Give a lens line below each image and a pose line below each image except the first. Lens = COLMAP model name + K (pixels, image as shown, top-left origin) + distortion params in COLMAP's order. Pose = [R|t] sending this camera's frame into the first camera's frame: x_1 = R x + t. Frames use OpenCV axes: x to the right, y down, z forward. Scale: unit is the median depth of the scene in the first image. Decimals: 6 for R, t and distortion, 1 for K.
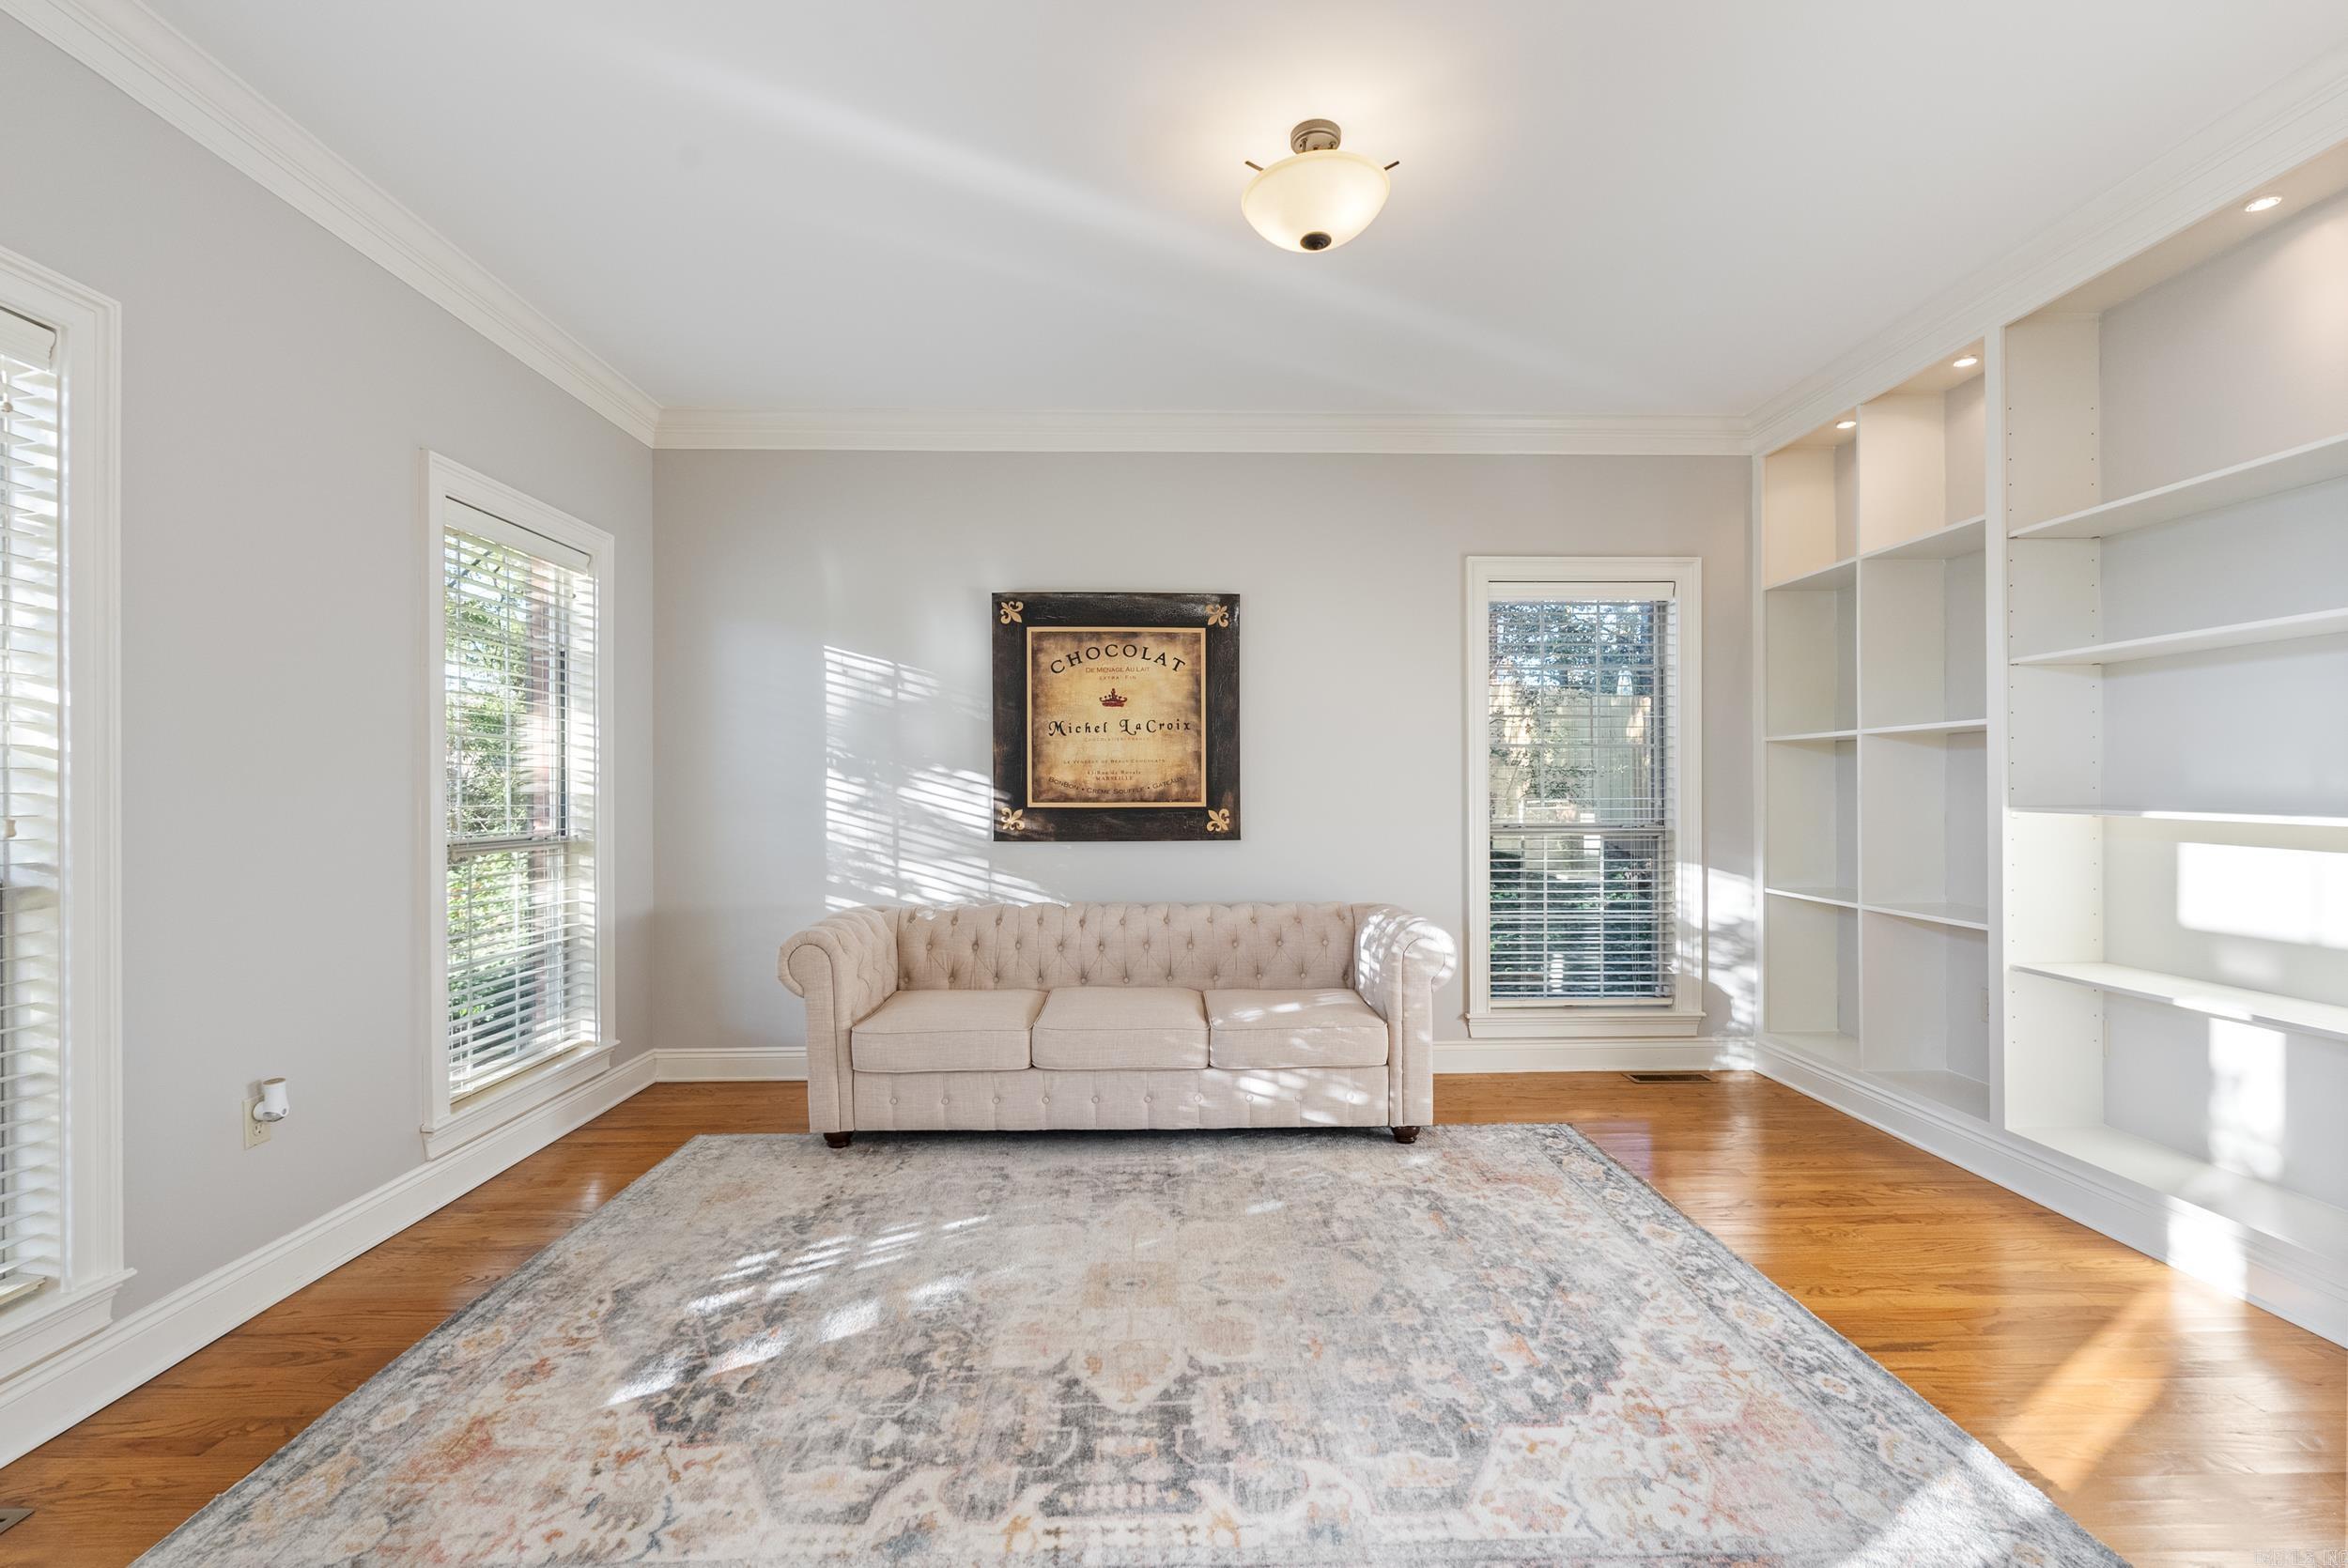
lens RADIAL K [[1063.2, 0, 1183.4], [0, 1063.2, 793.9], [0, 0, 1]] dist [-0.004156, 0.000439]
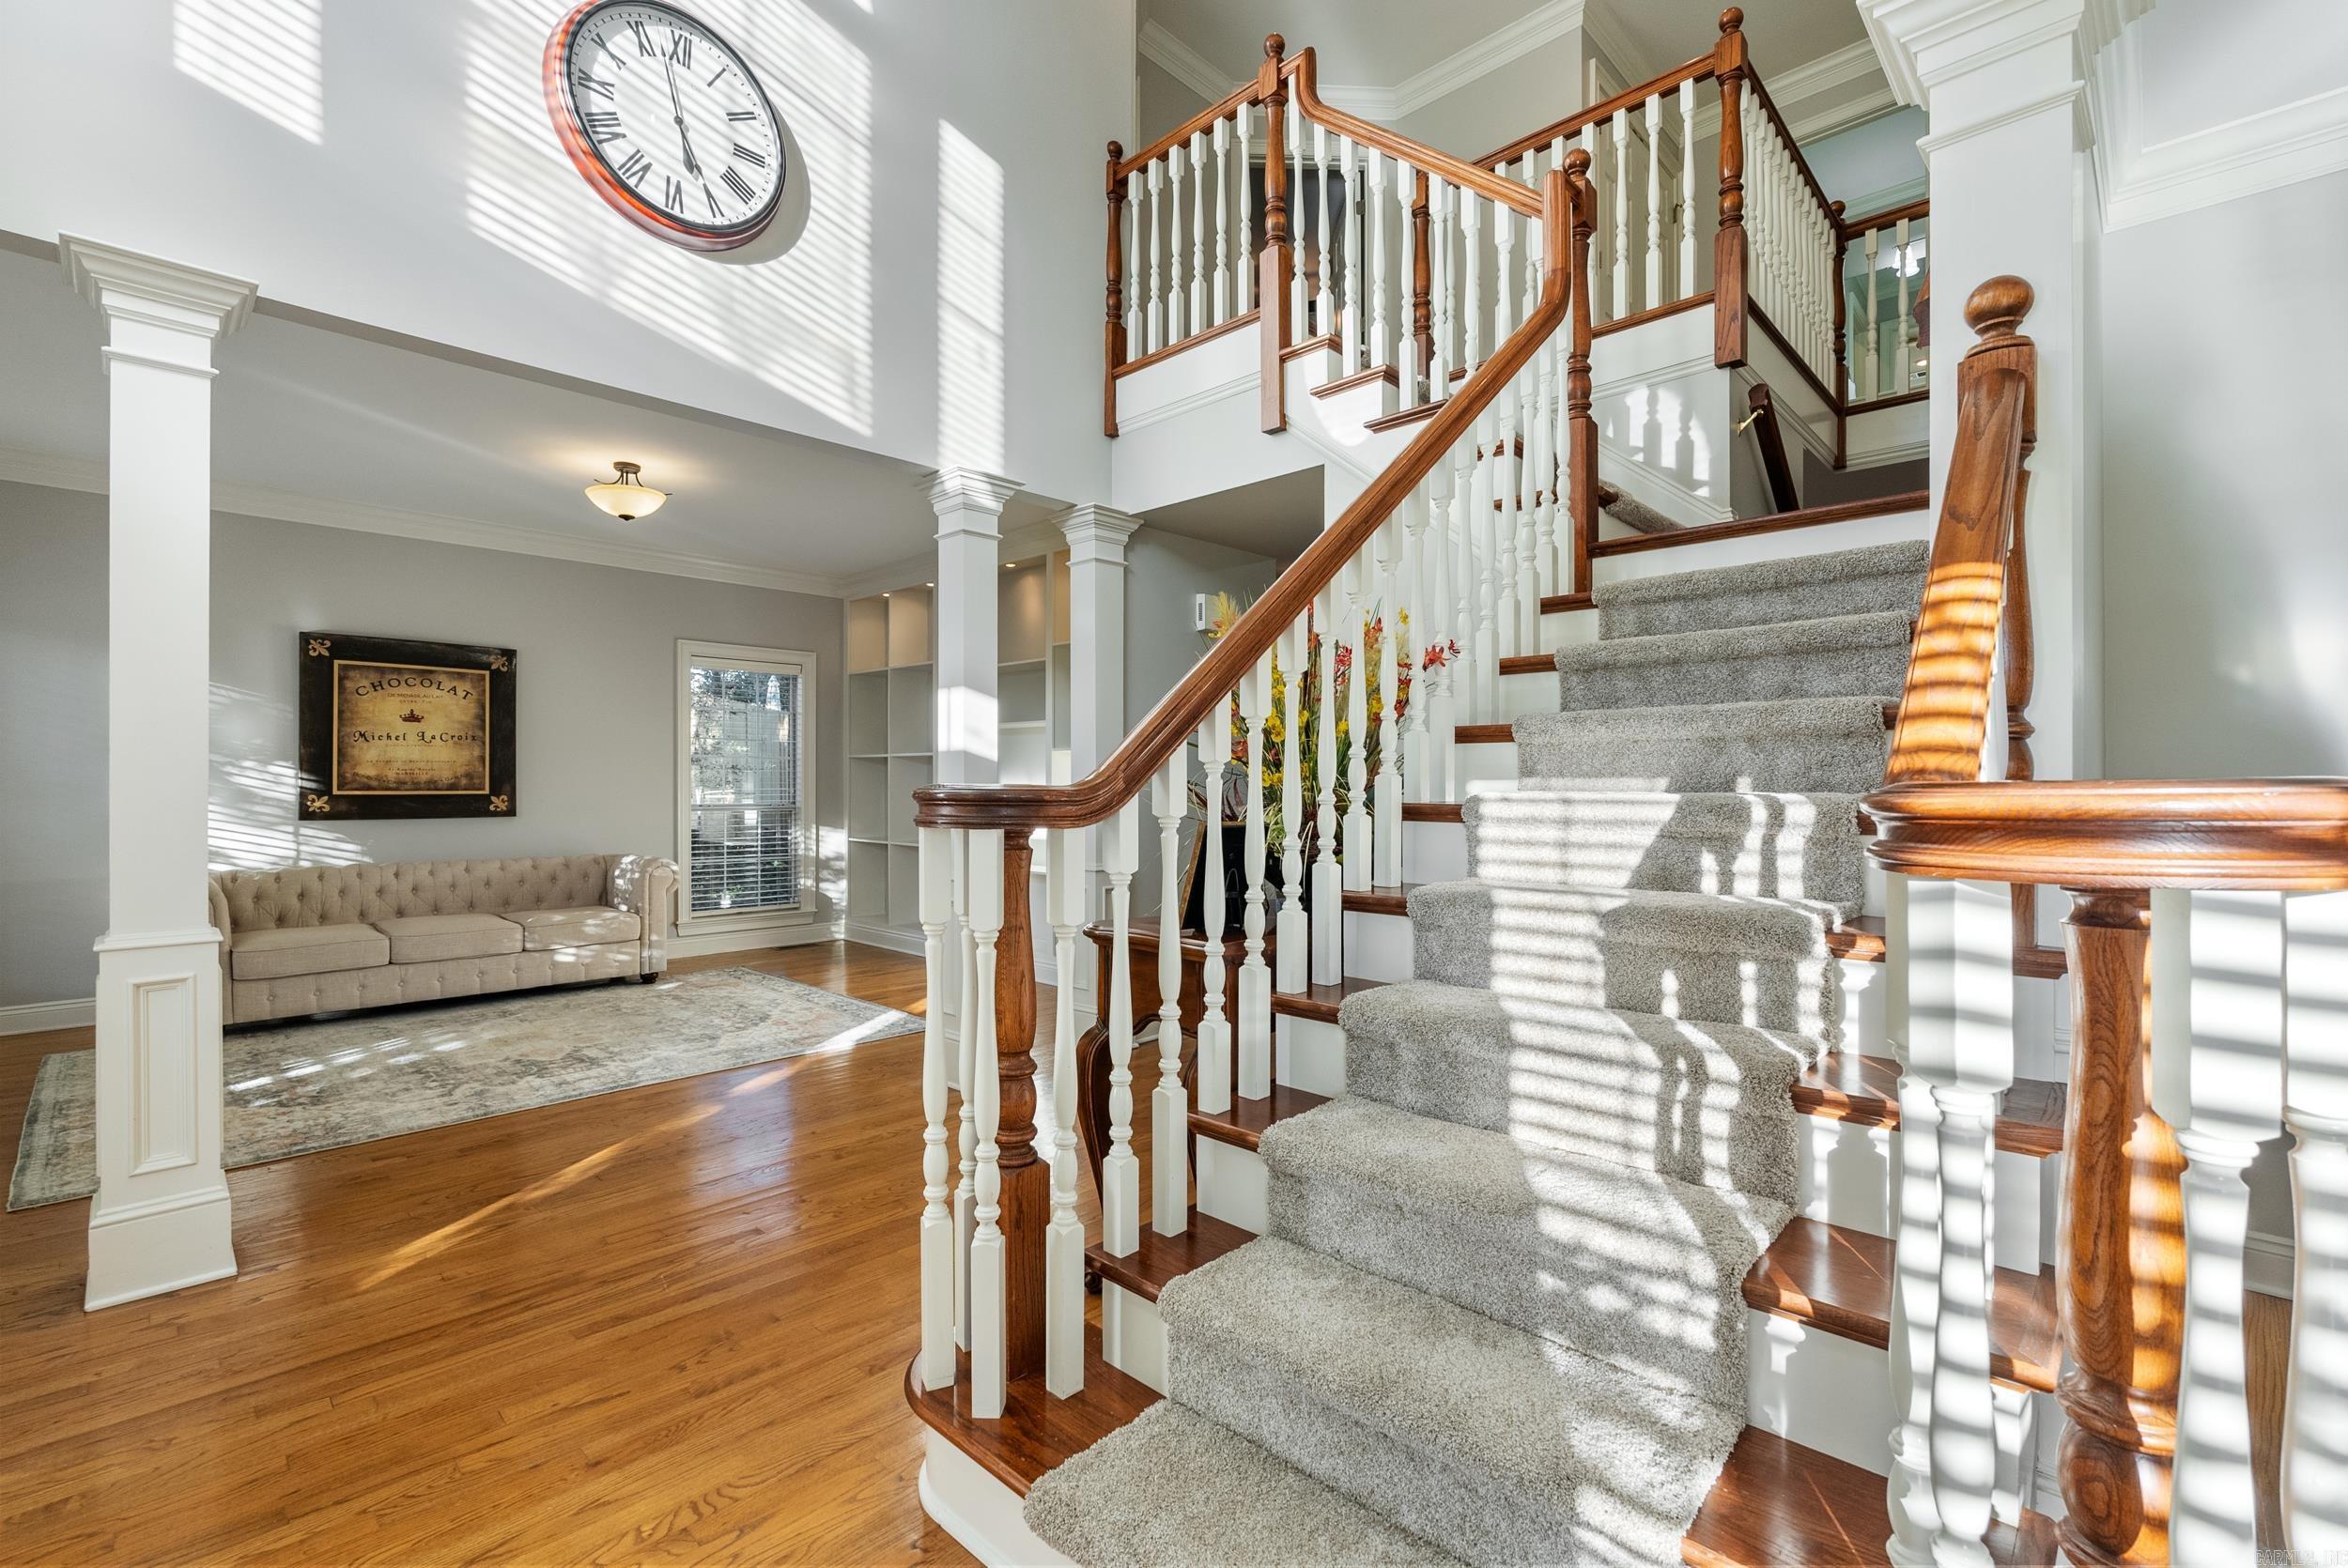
lens RADIAL K [[1063.2, 0, 1184.5], [0, 1063.2, 780.8], [0, 0, 1]] dist [-0.004156, 0.000439]
pose [[0.722598, 0.003738, 0.691259, -0.296409], [-0.004277, 0.999990, -0.000936, -0.008136], [-0.691255, -0.002280, 0.722607, -0.711423]]
